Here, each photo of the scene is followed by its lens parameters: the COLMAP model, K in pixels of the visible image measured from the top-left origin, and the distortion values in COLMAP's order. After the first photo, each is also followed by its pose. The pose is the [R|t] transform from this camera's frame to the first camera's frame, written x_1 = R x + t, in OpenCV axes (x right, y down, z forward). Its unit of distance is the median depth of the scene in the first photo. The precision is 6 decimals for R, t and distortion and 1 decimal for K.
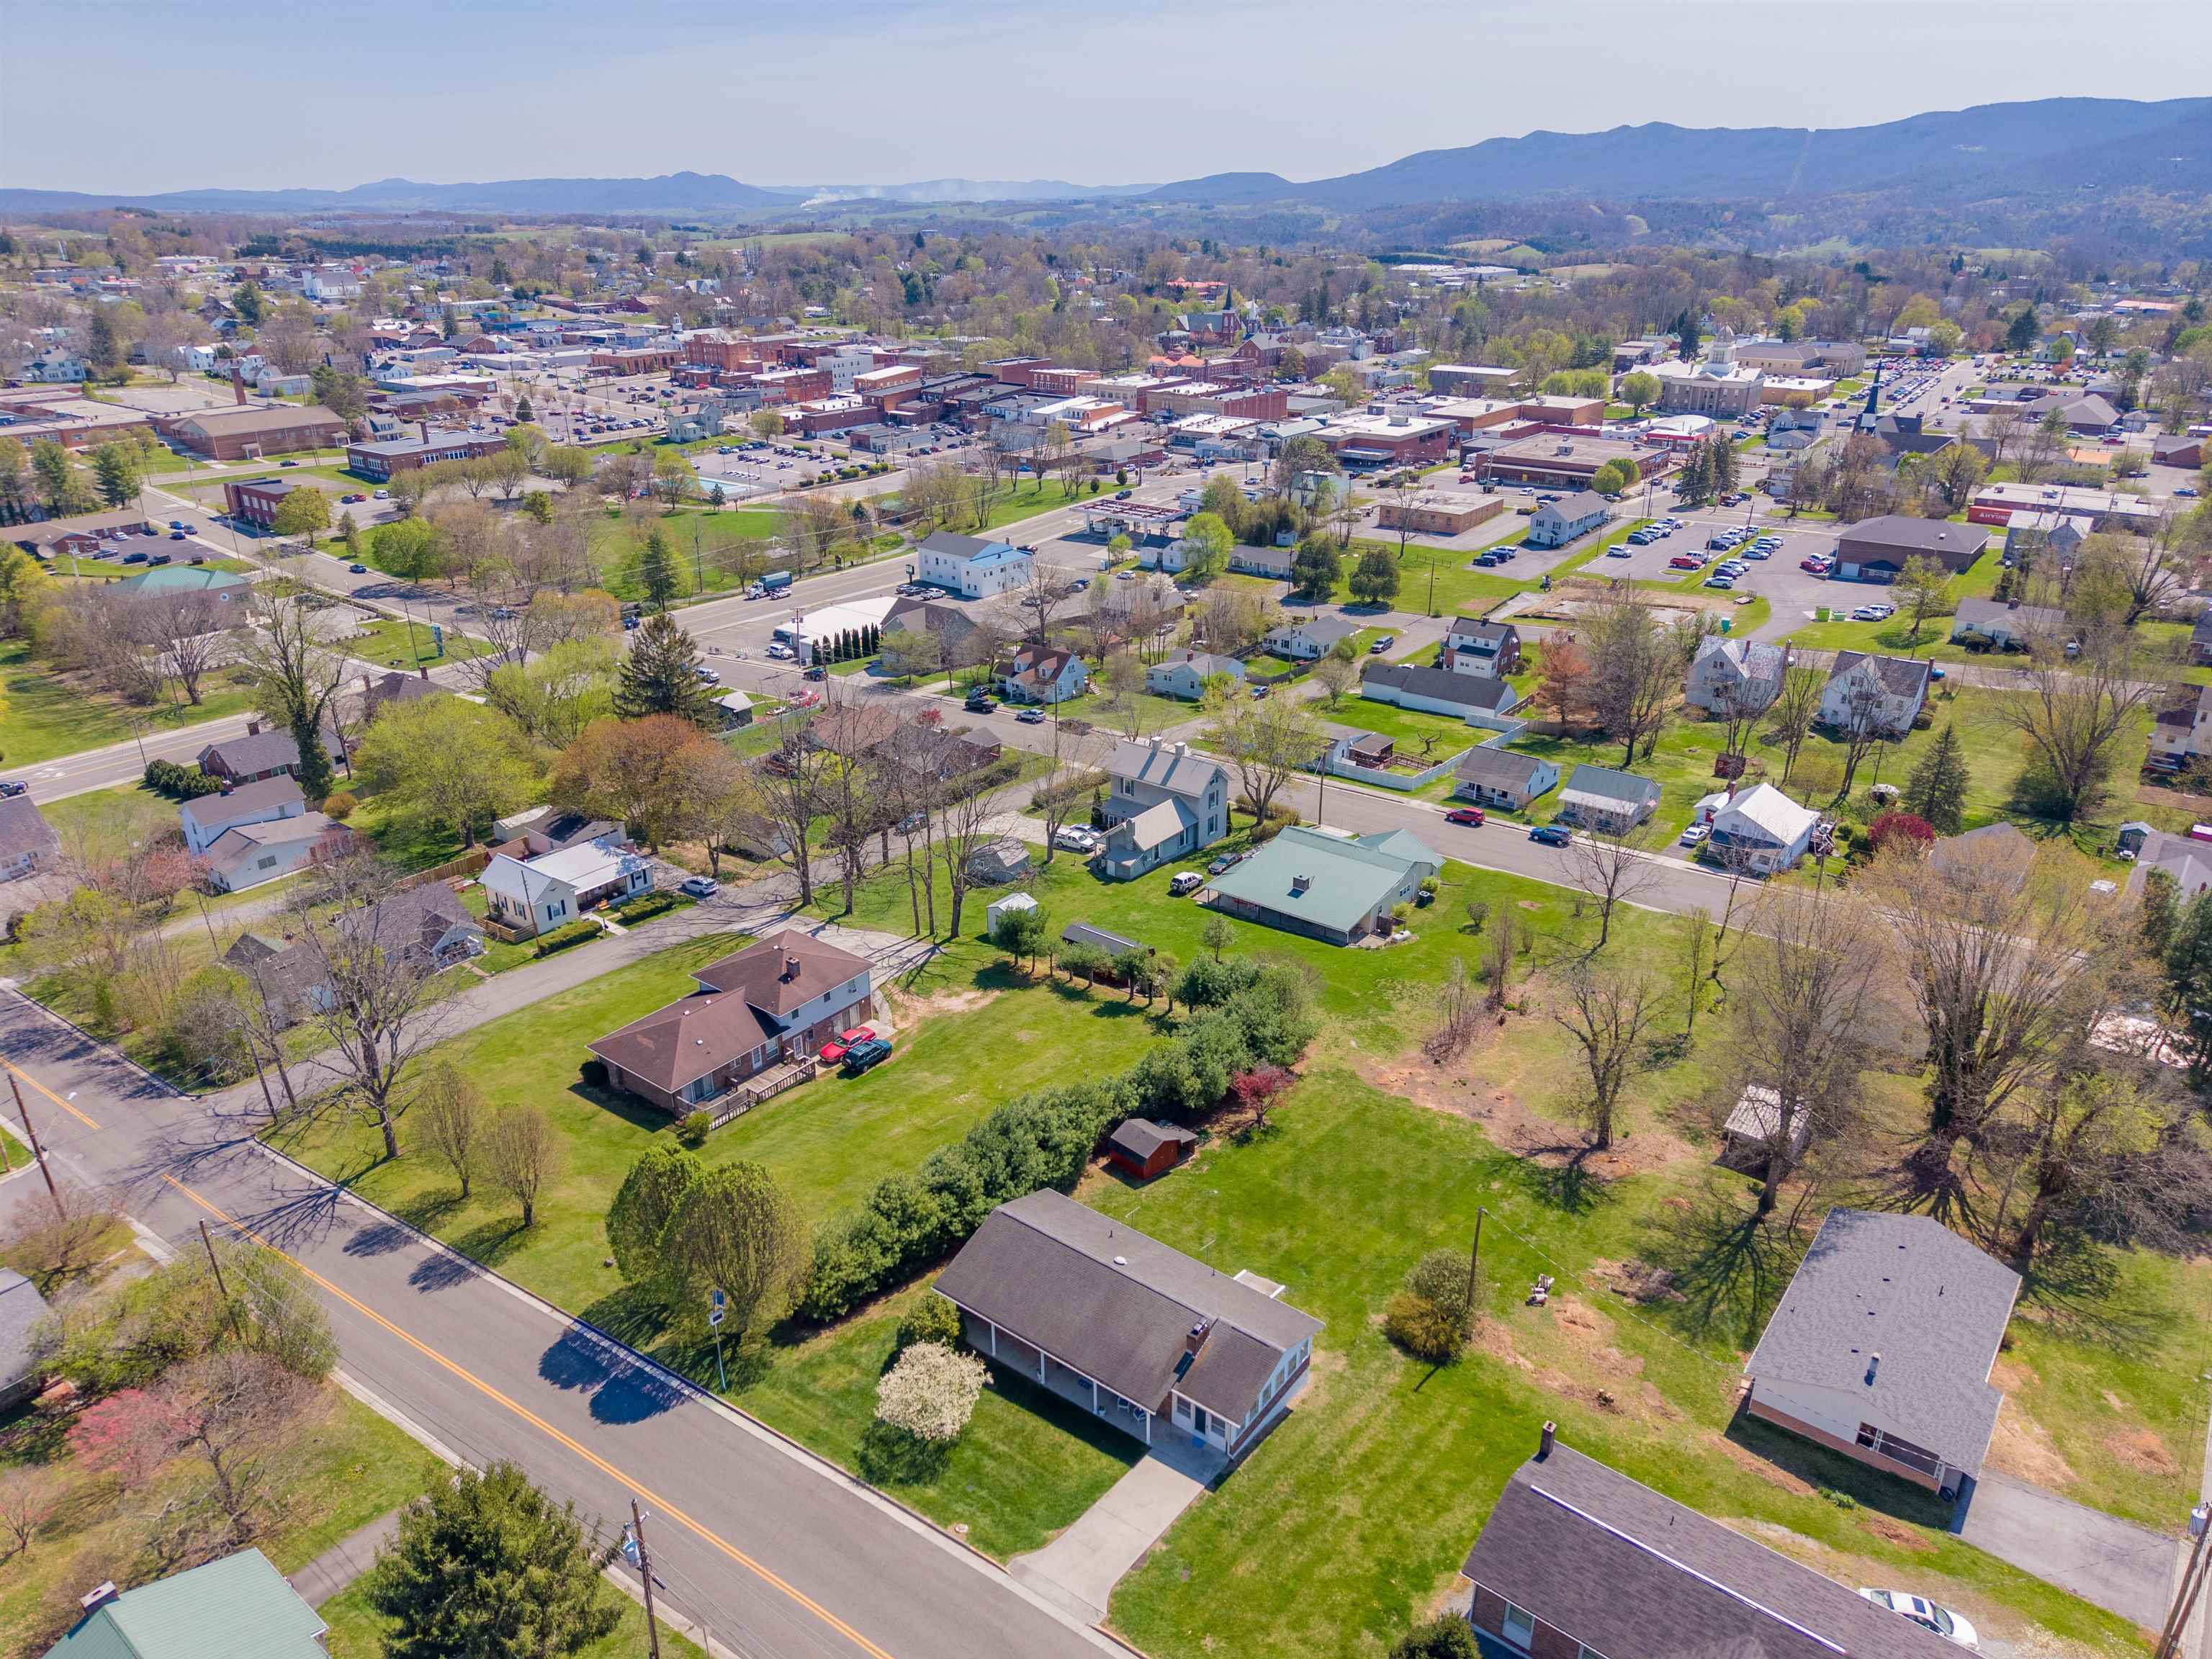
lens RADIAL K [[1480.7, 0, 1105.9], [0, 1480.7, 836.4], [0, 0, 1]] dist [0.030701, -0.031132]
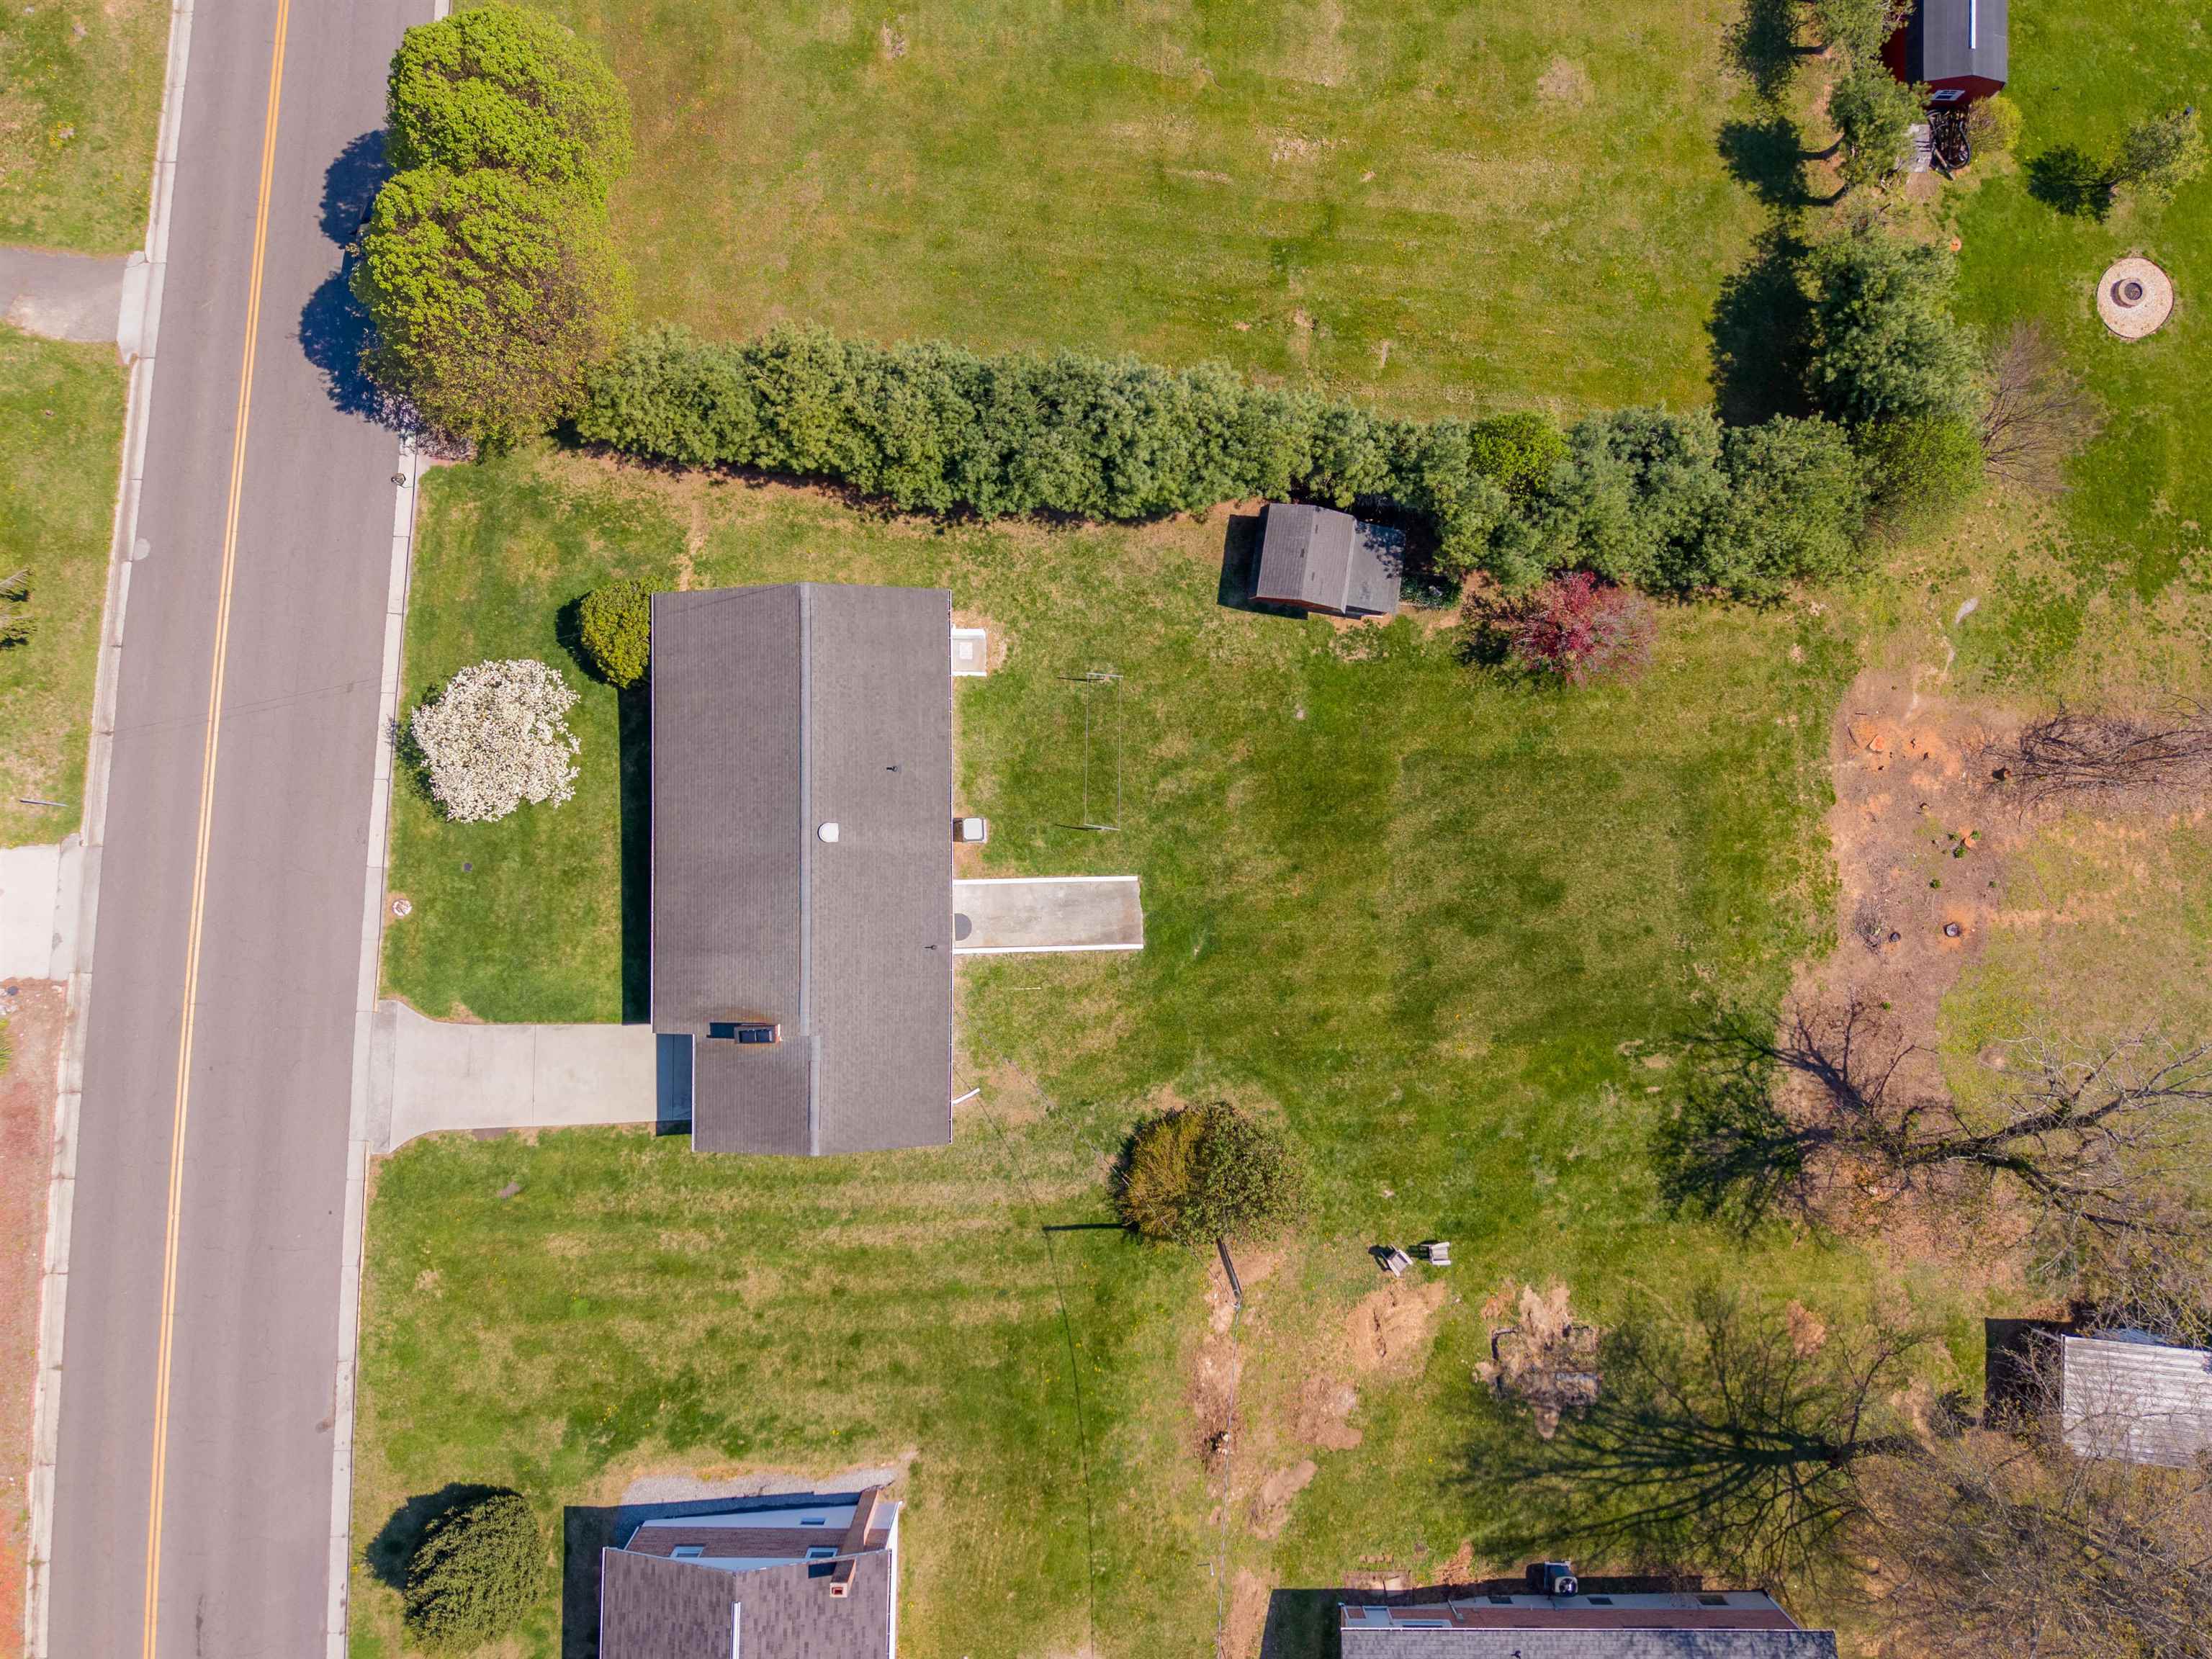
lens RADIAL K [[1480.7, 0, 1098.5], [0, 1480.7, 794.3], [0, 0, 1]] dist [0.030701, -0.031132]
pose [[0.607214, 0.794458, -0.011302, 0.034269], [-0.330998, 0.265866, 0.905403, -0.148846], [0.722310, -0.546032, 0.424402, 0.404928]]
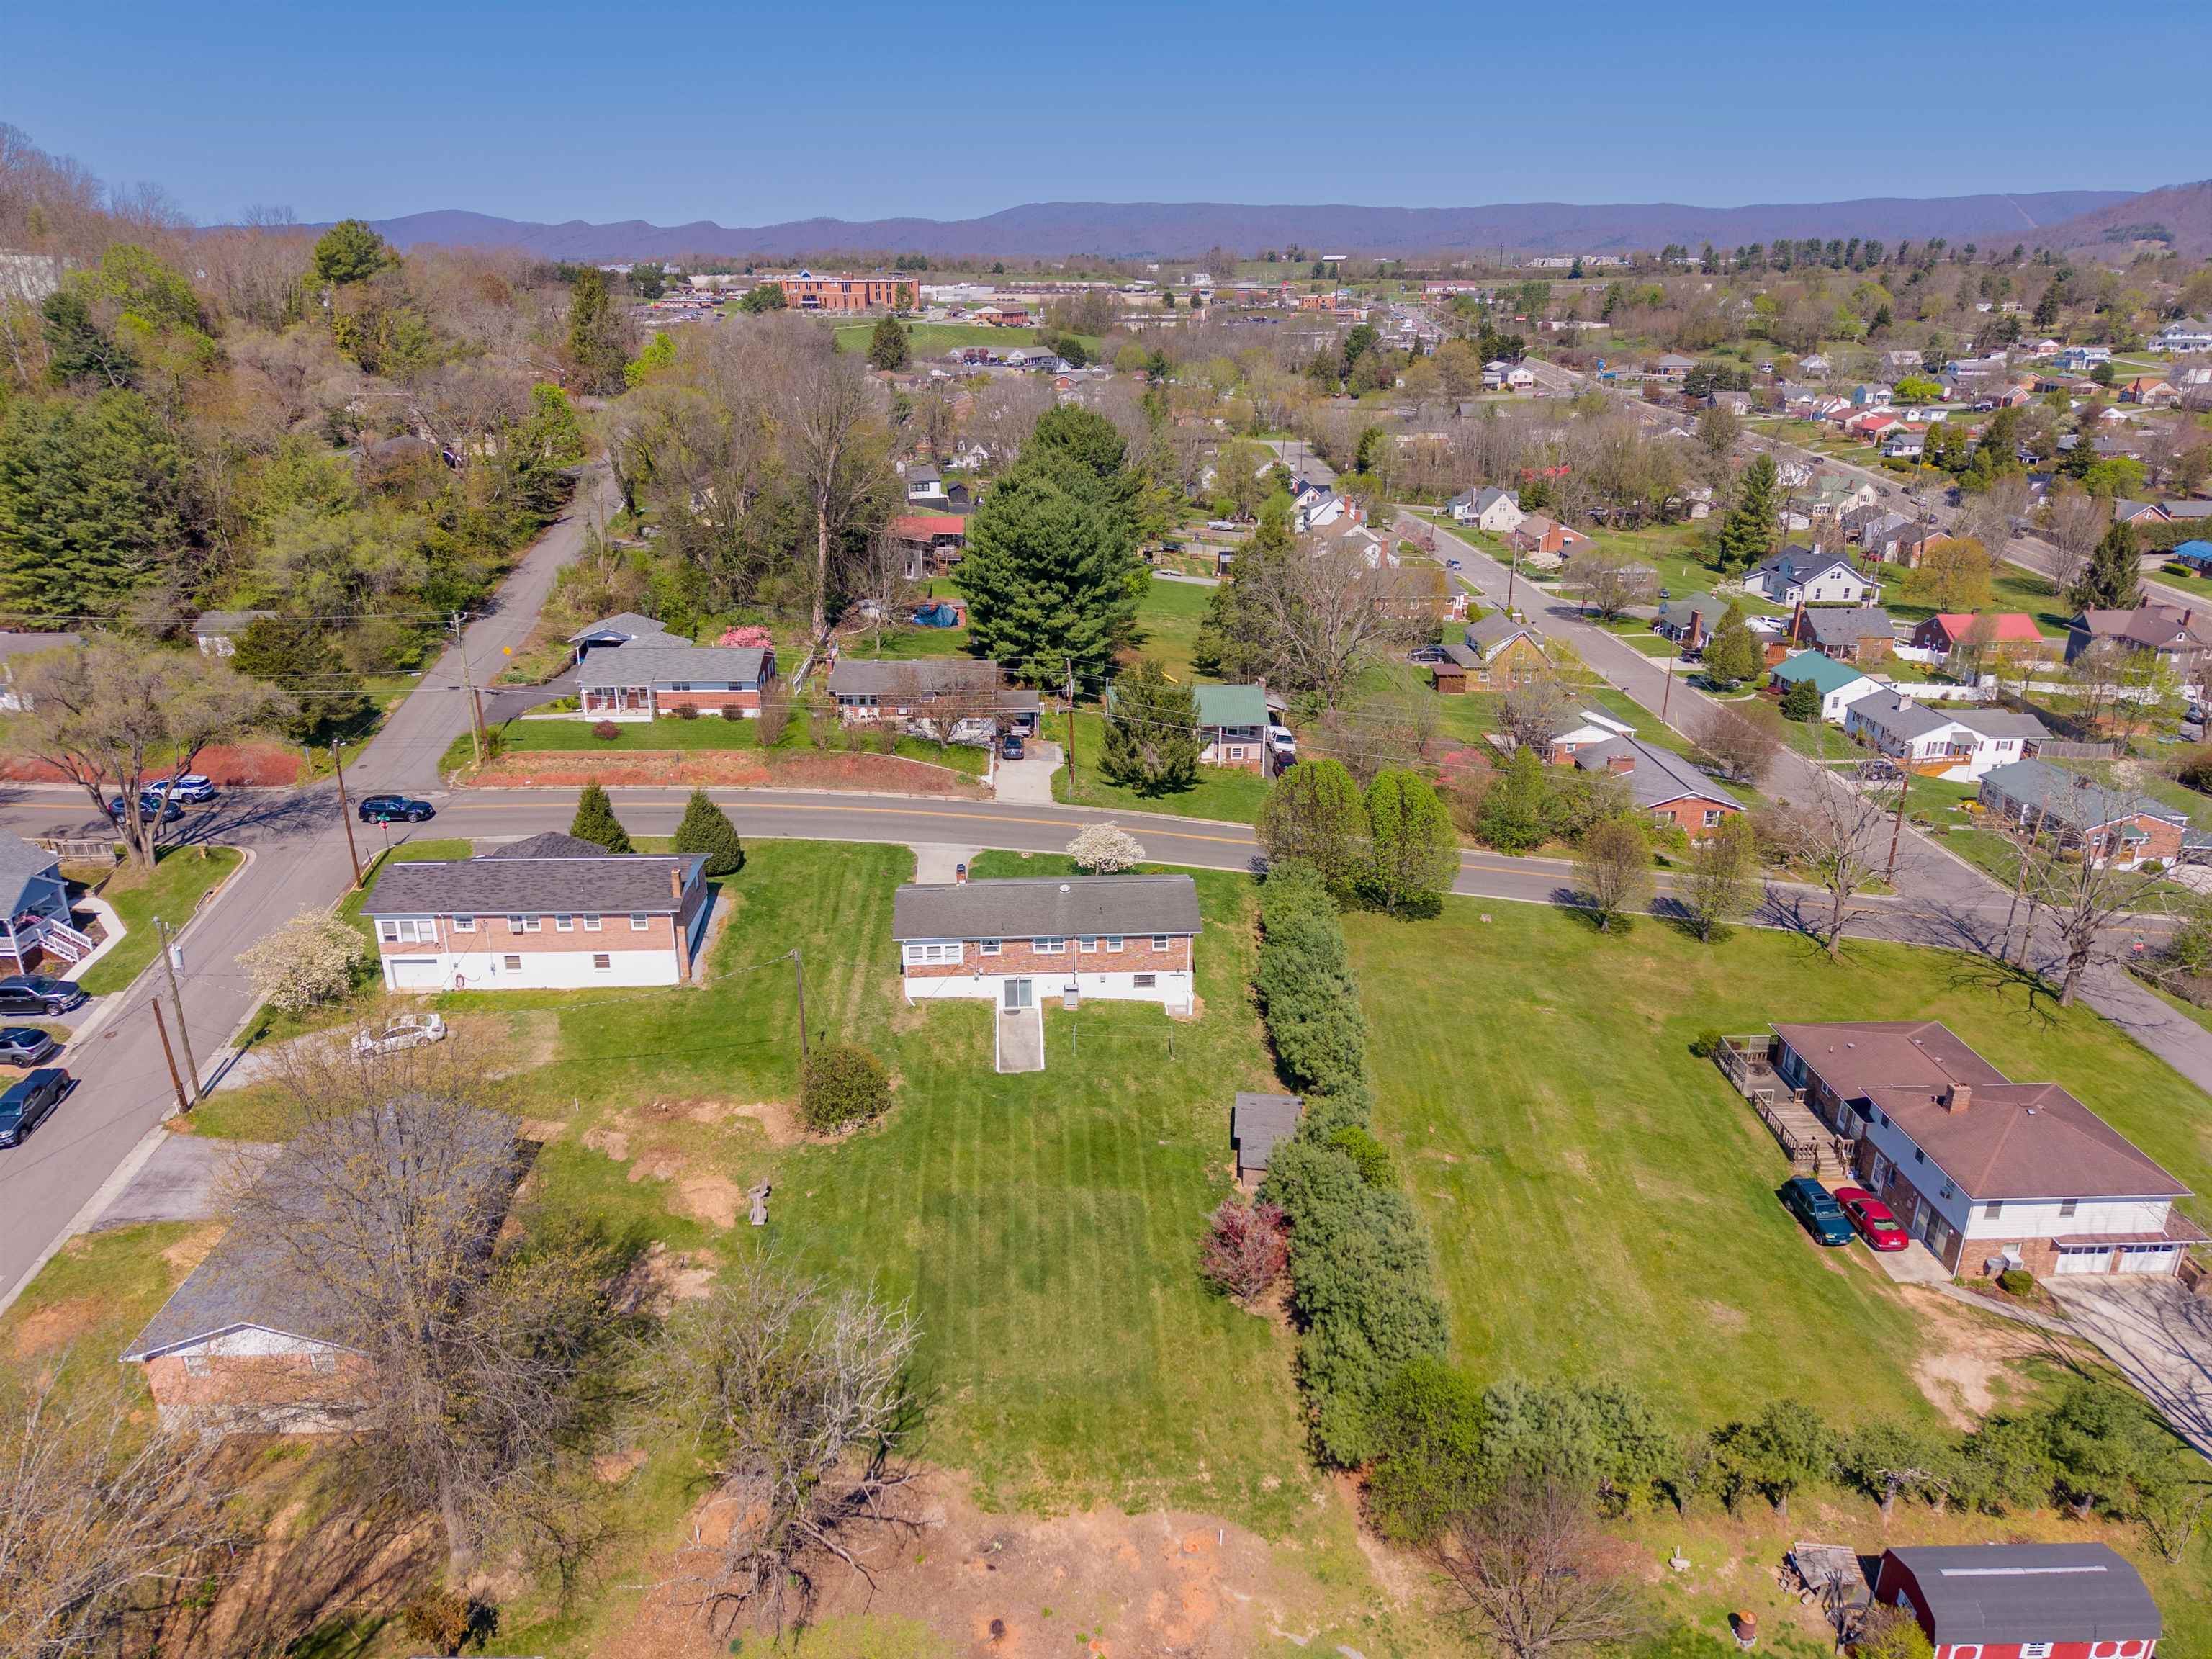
lens RADIAL K [[1480.7, 0, 1092.5], [0, 1480.7, 846.7], [0, 0, 1]] dist [0.030701, -0.031132]
pose [[-0.765903, 0.235072, -0.598442, 0.326217], [-0.257860, 0.740329, 0.620823, -0.220484], [0.588982, 0.629804, -0.506405, 0.765012]]
